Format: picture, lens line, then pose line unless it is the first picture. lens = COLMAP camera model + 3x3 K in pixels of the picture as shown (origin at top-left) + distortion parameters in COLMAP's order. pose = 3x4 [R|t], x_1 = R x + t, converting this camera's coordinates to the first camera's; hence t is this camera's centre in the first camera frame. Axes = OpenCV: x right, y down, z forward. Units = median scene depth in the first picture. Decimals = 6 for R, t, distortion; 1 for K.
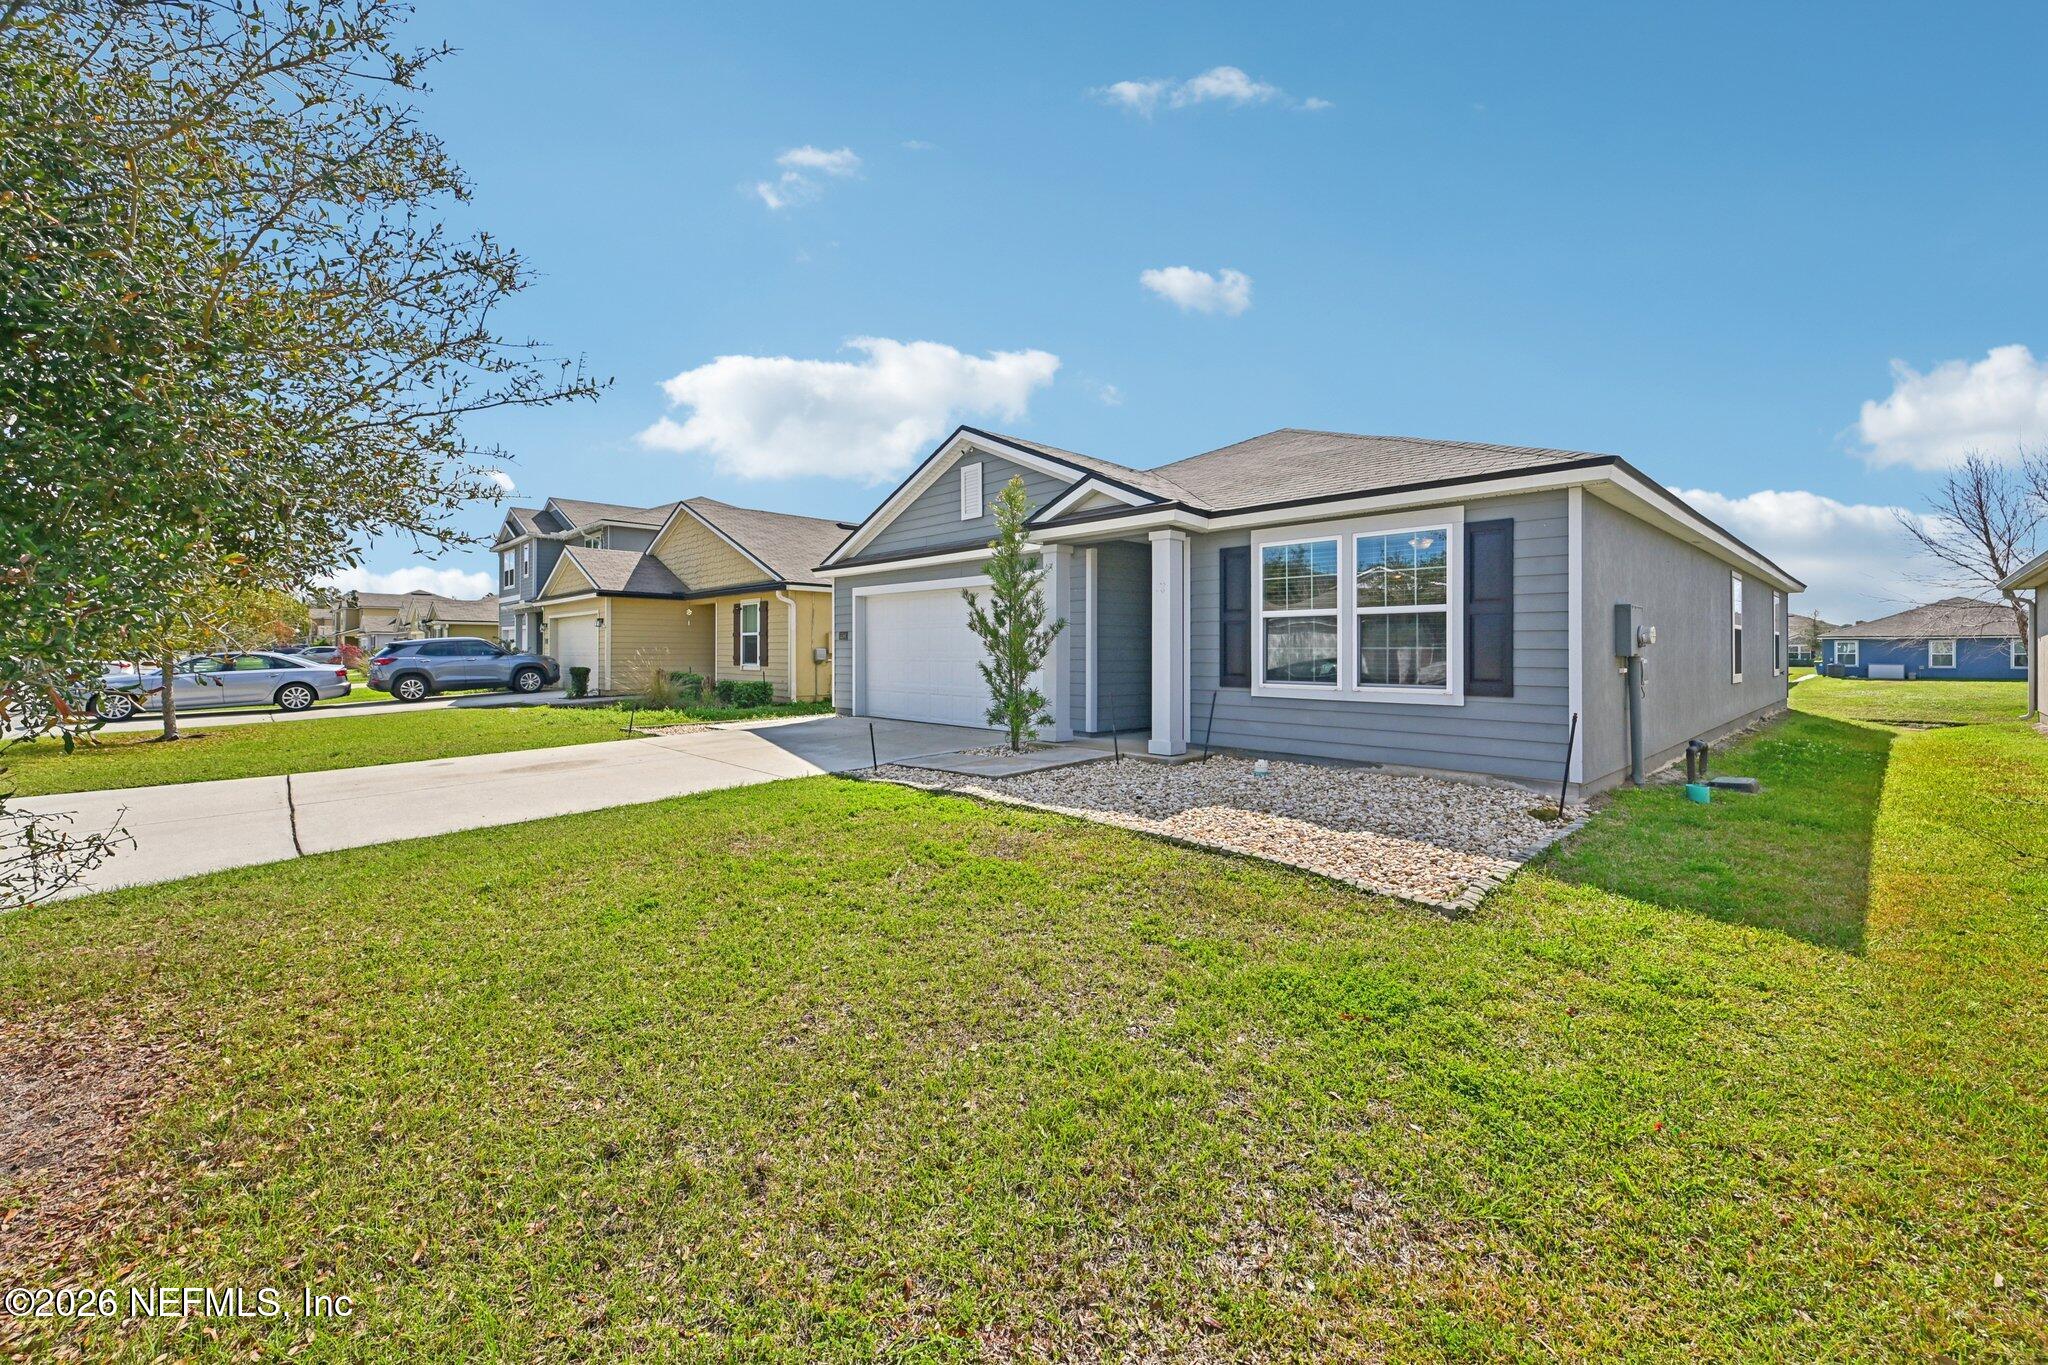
lens RADIAL K [[810.5, 0, 1028.8], [0, 810.5, 660.8], [0, 0, 1]] dist [0.001175, -0.000116]
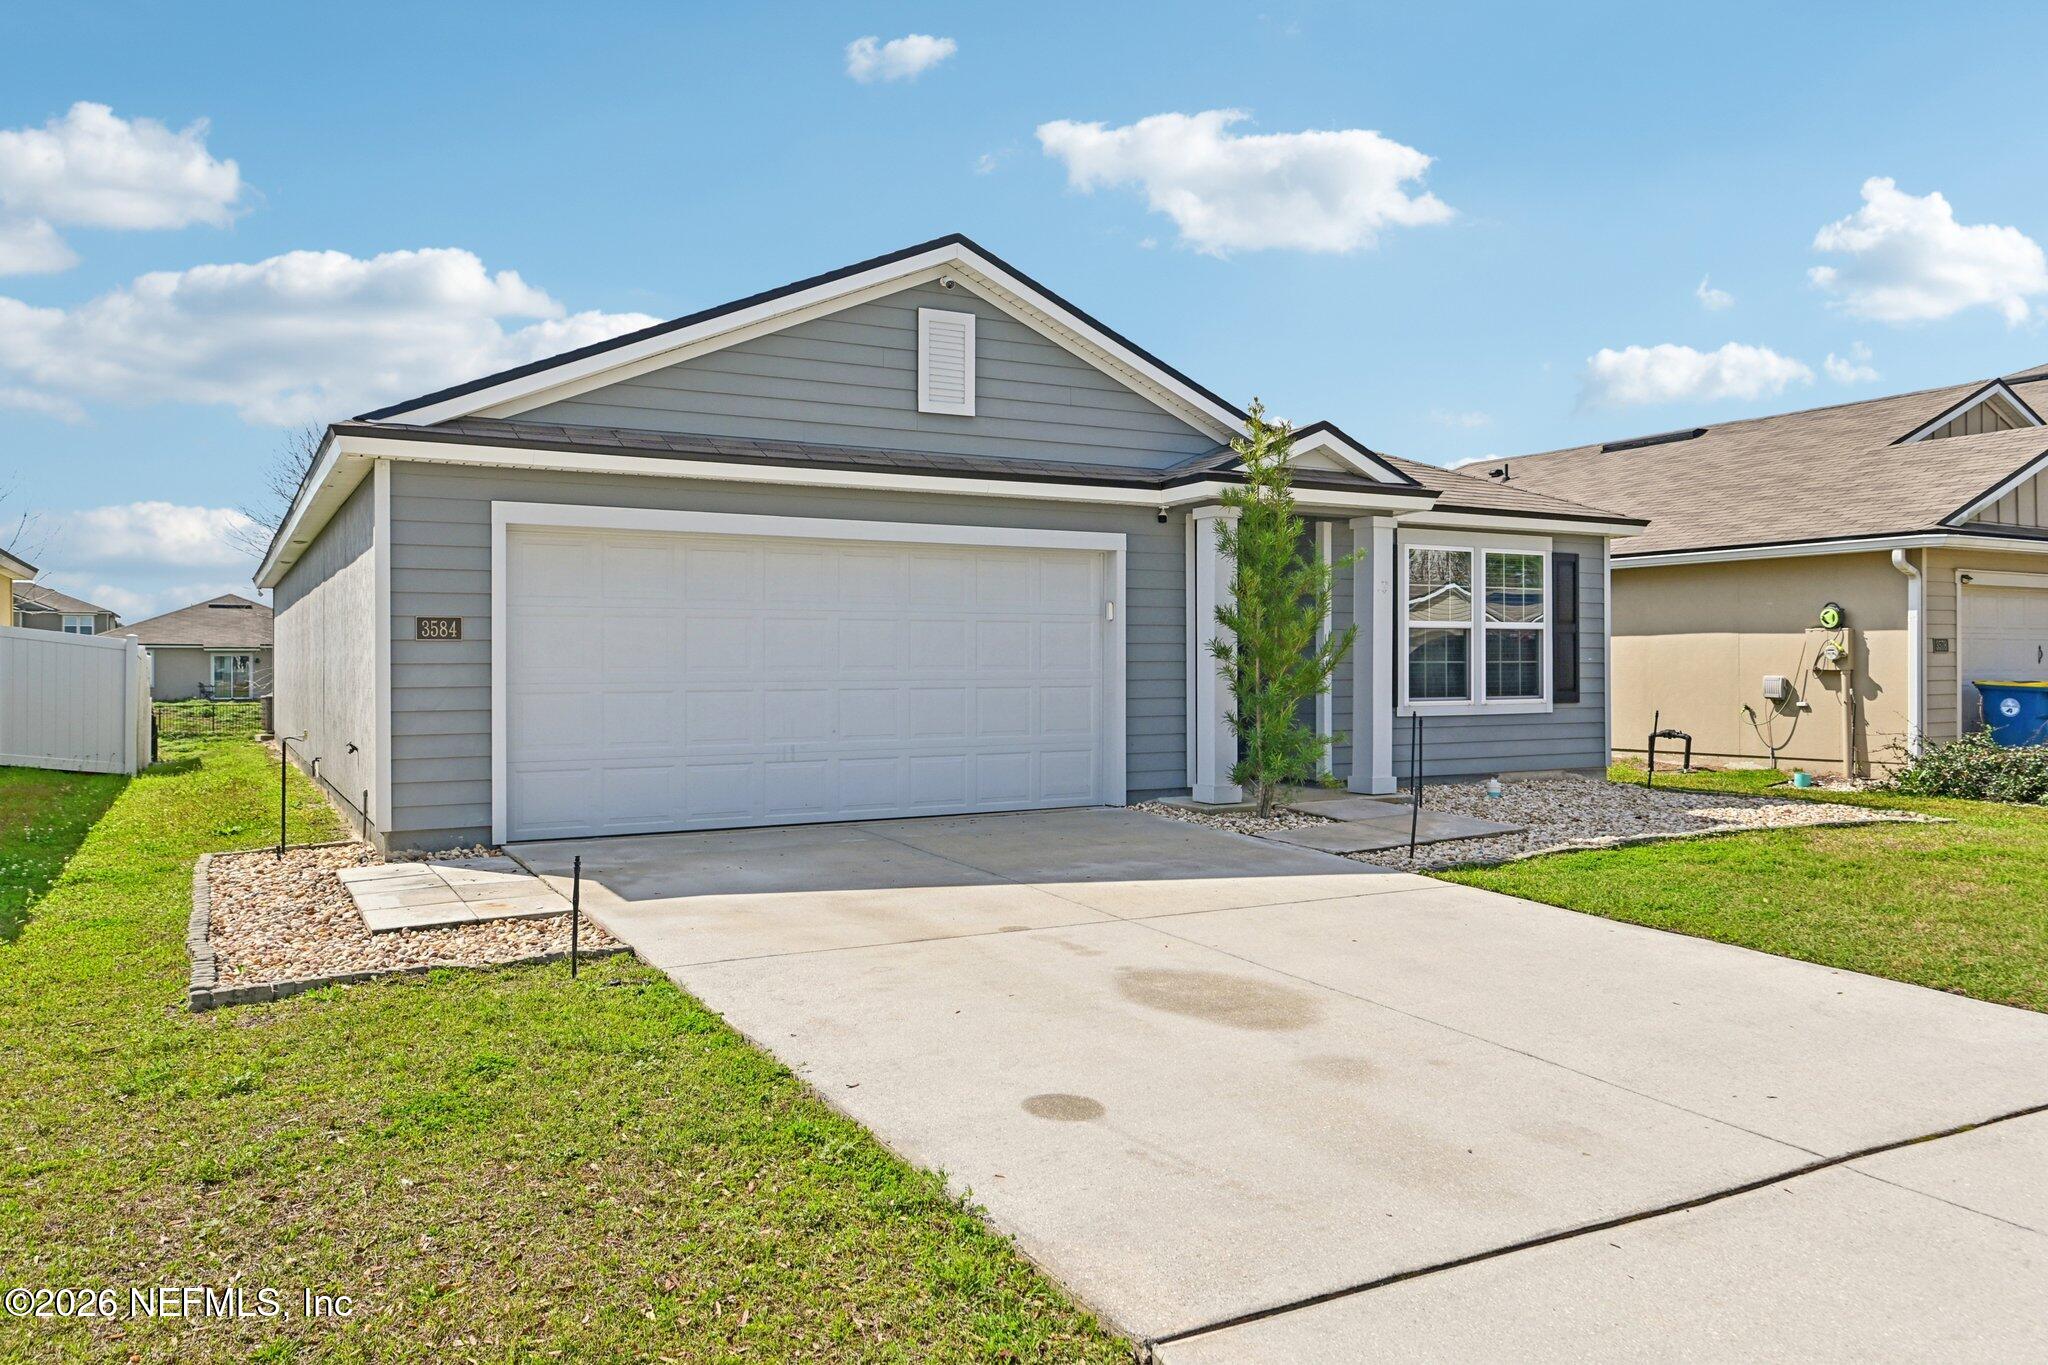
lens RADIAL K [[1442.0, 0, 1016.6], [0, 1442.0, 669.0], [0, 0, 1]] dist [0.000094, 0.001845]
pose [[0.245726, -0.005415, 0.969324, -1.326755], [0.015358, 0.999881, 0.001692, -0.016735], [-0.969218, 0.014471, 0.245780, 1.011206]]
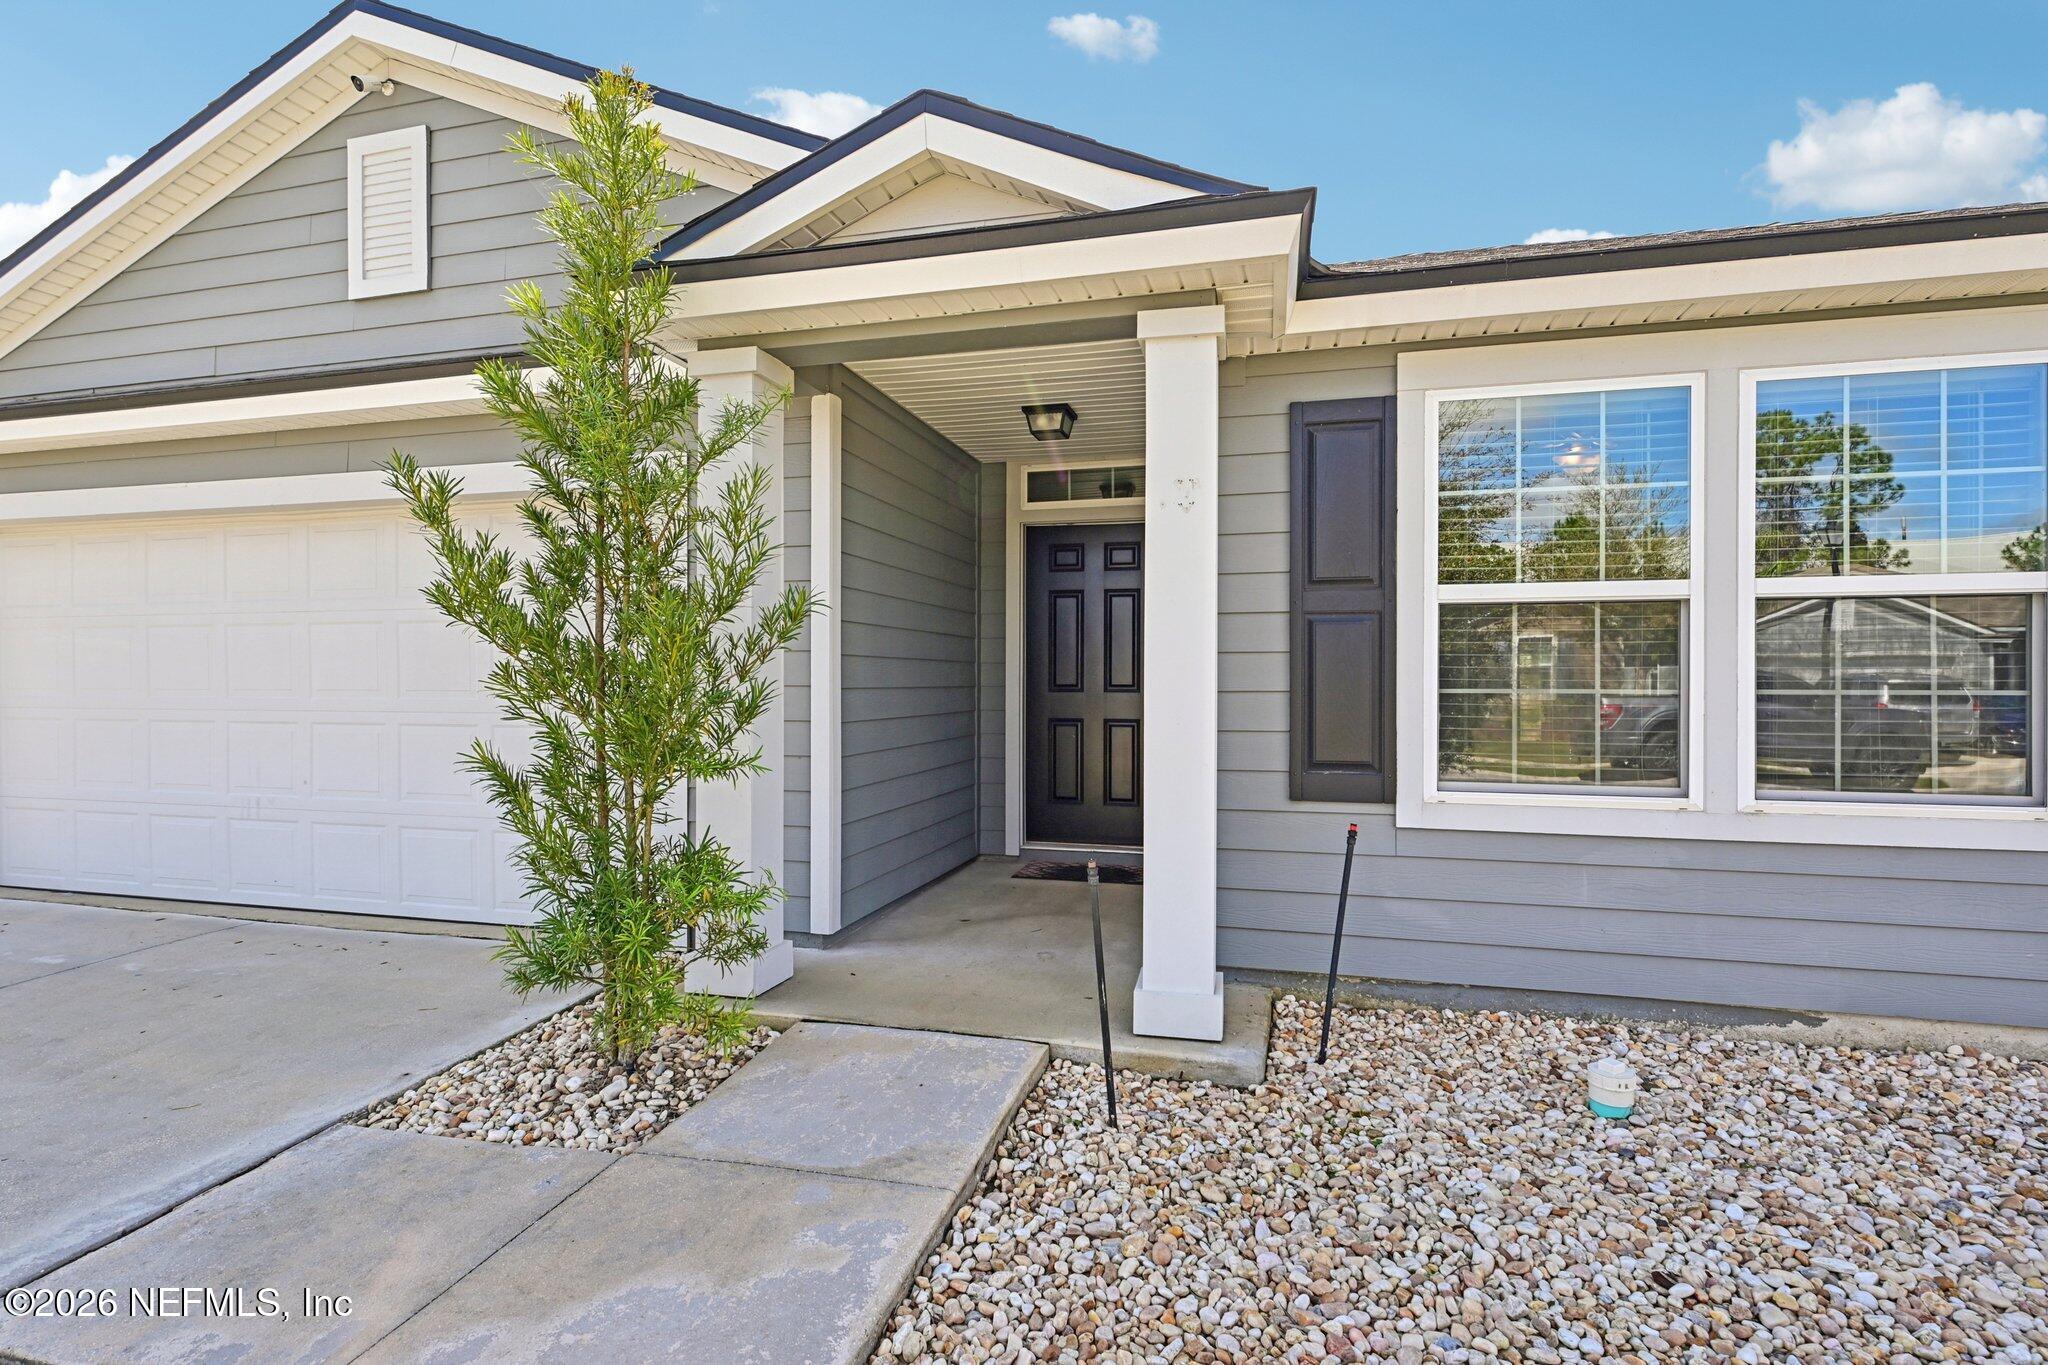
lens RADIAL K [[994.0, 0, 1026.3], [0, 994.0, 683.3], [0, 0, 1]] dist [-0.001383, 0.000288]
pose [[0.850973, -0.001314, 0.525207, -0.085555], [0.006314, 0.999950, -0.007729, -0.016170], [-0.525171, 0.009893, 0.850939, 0.717036]]
